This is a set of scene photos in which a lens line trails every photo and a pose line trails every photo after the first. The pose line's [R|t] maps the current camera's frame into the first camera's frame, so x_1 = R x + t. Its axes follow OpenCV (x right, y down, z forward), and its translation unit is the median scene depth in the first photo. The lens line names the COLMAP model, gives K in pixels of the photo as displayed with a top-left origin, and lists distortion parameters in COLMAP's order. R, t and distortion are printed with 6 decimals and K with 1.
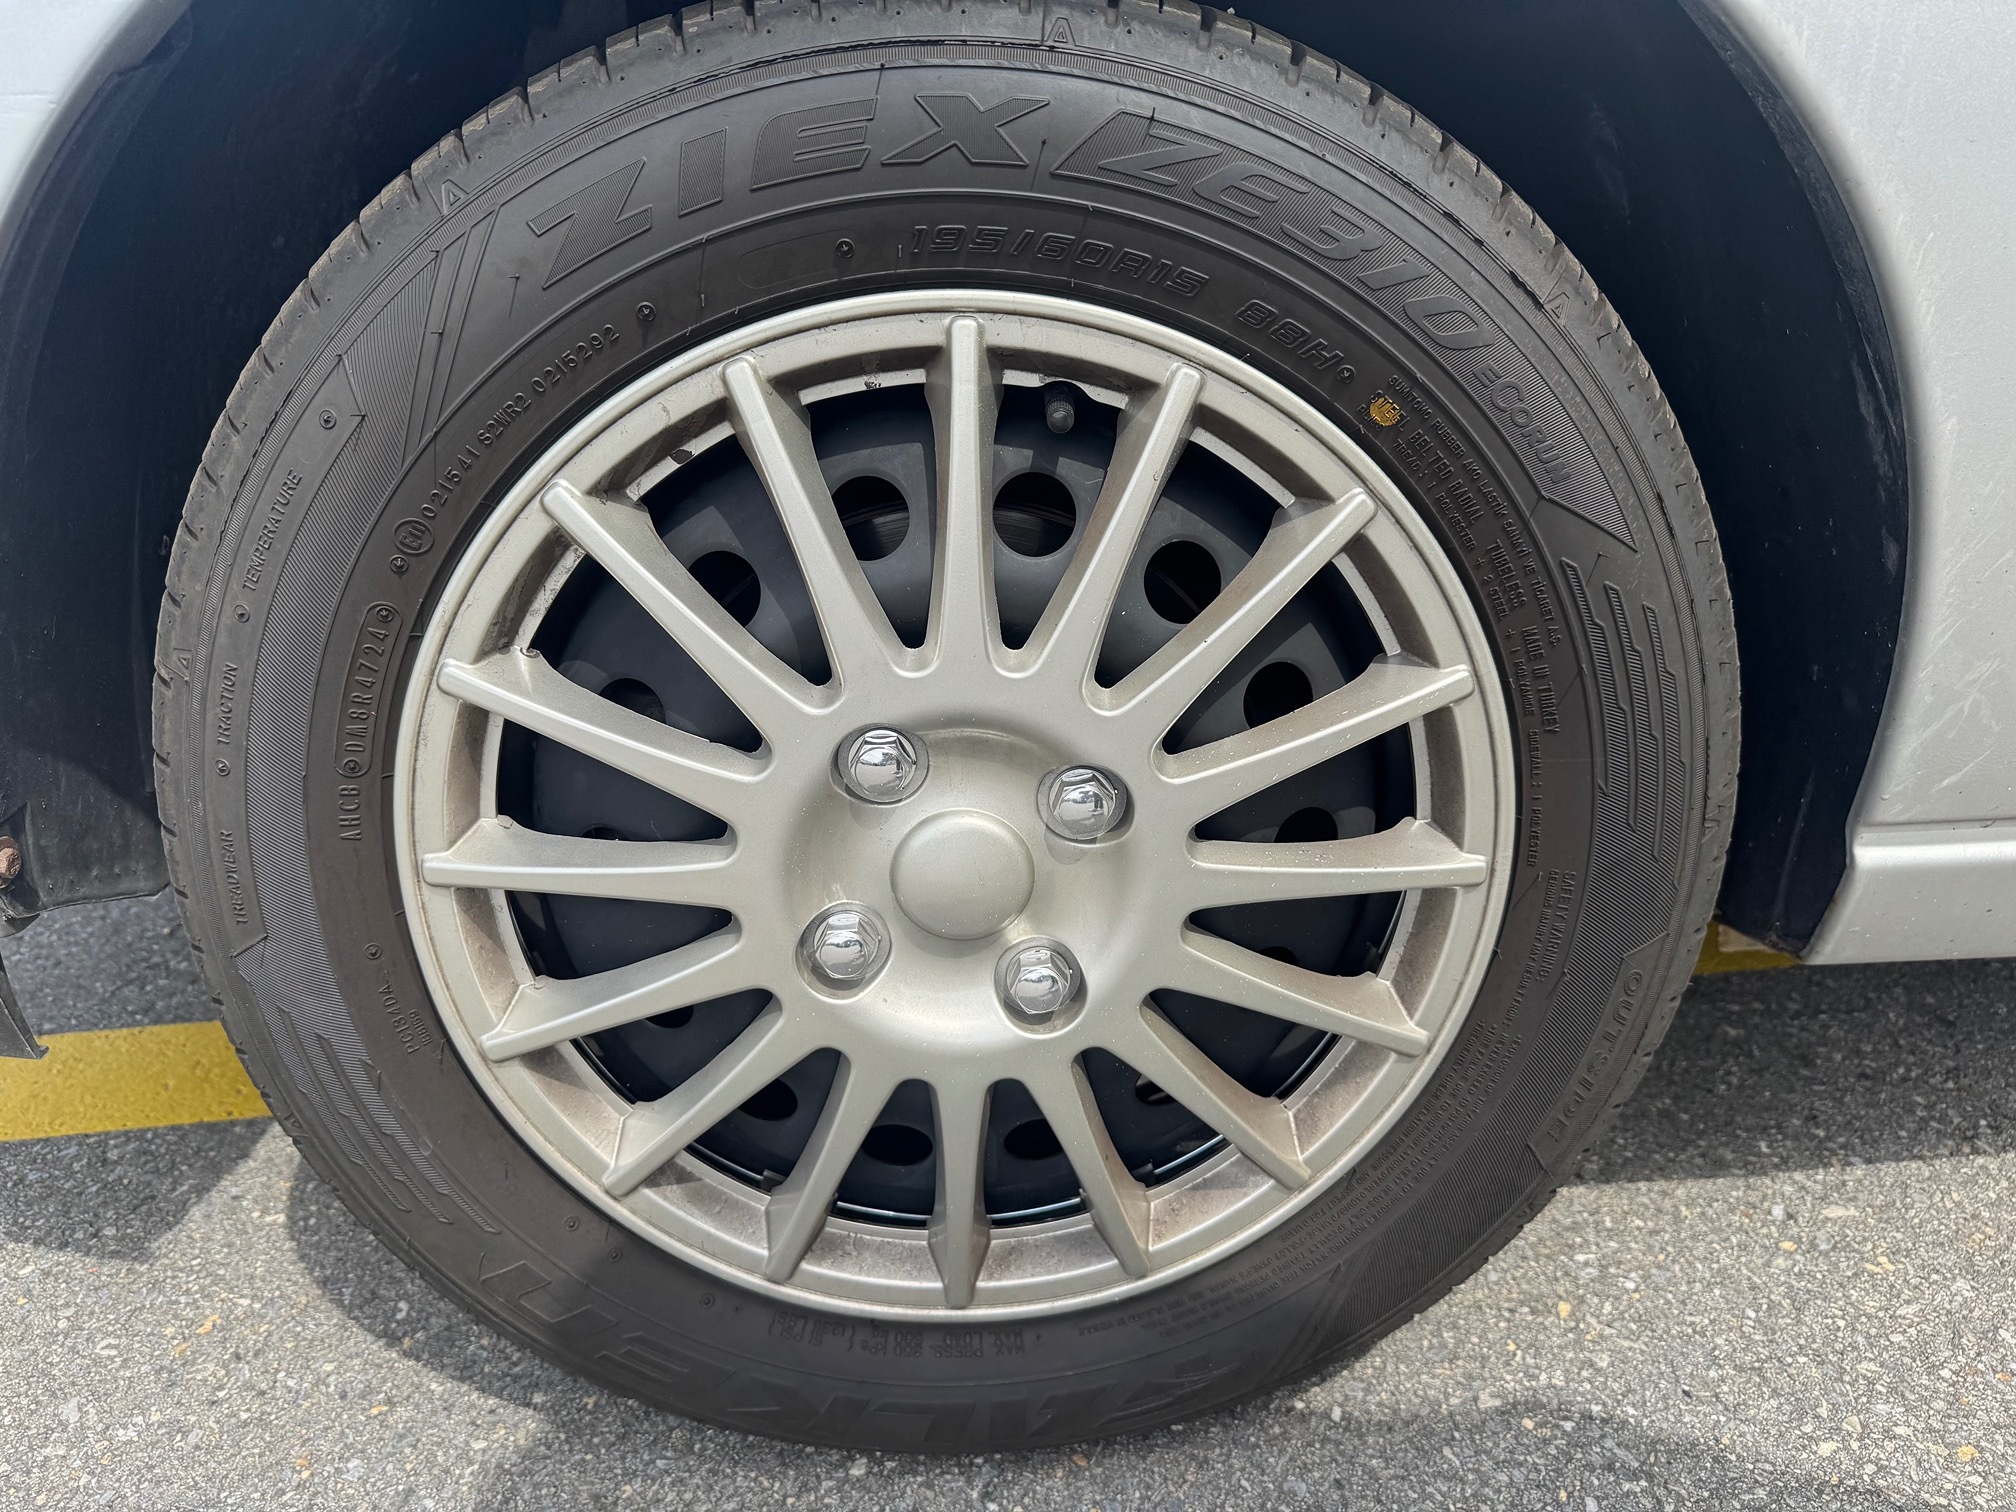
lens RADIAL K [[1415.2, 0, 1007.5], [0, 1415.2, 771.6], [0, 0, 1]] dist [0.024580, -0.035472]
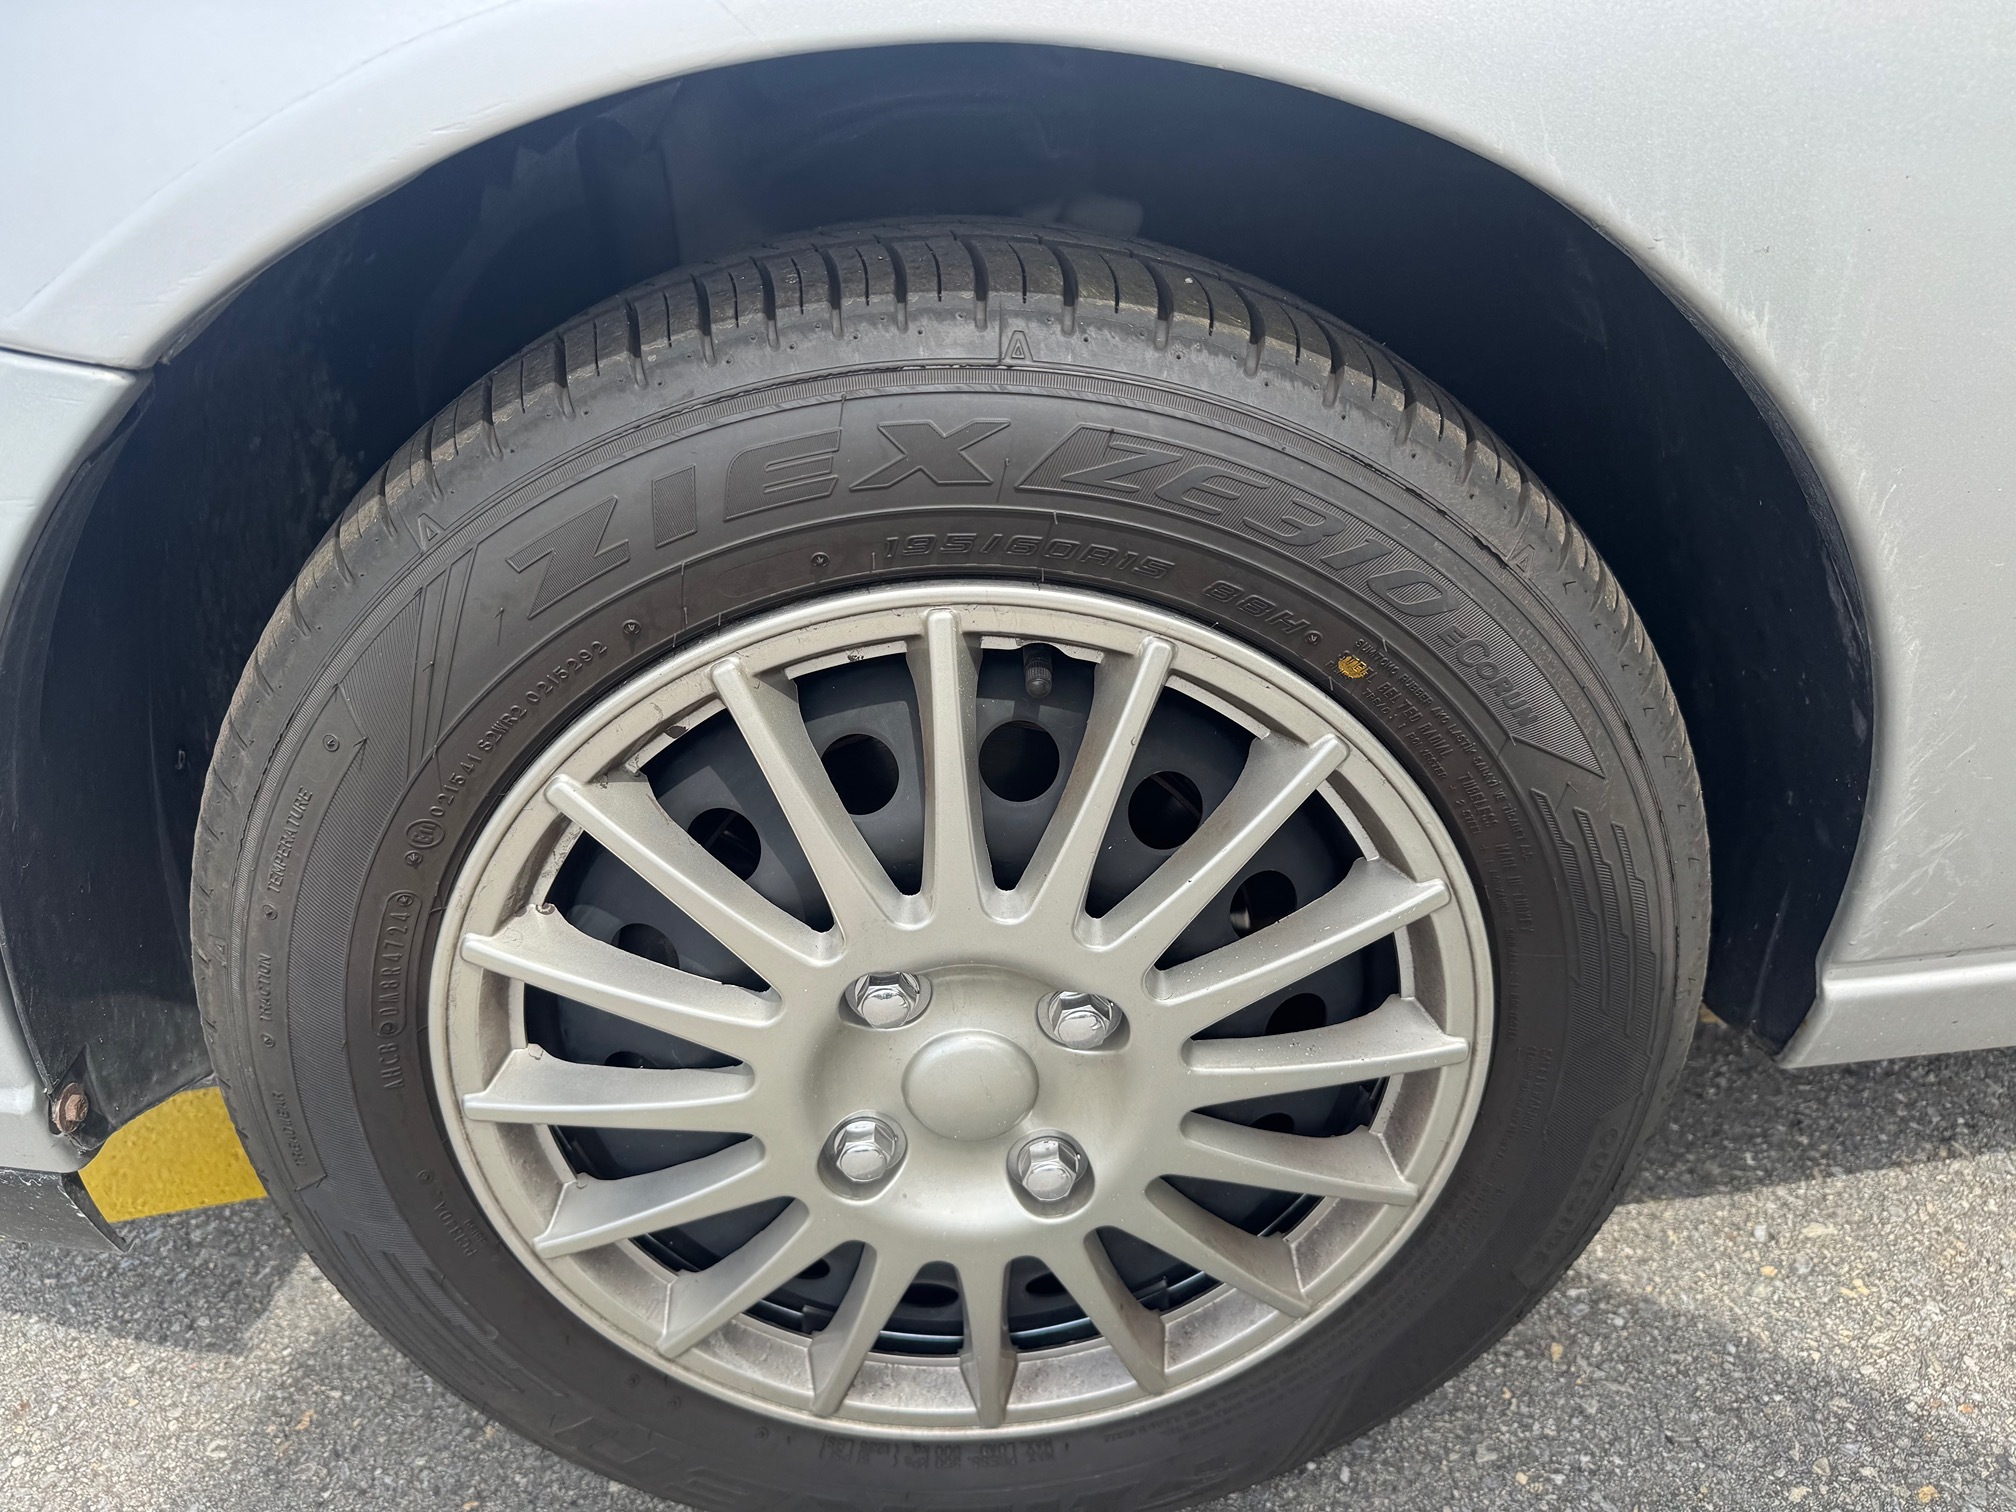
lens RADIAL K [[1415.2, 0, 1008.0], [0, 1415.2, 746.5], [0, 0, 1]] dist [0.024580, -0.035472]
pose [[0.998363, -0.055382, -0.014278, 0.024428], [0.056664, 0.991686, 0.115534, -0.293204], [0.007760, -0.116154, 0.993201, -0.021332]]
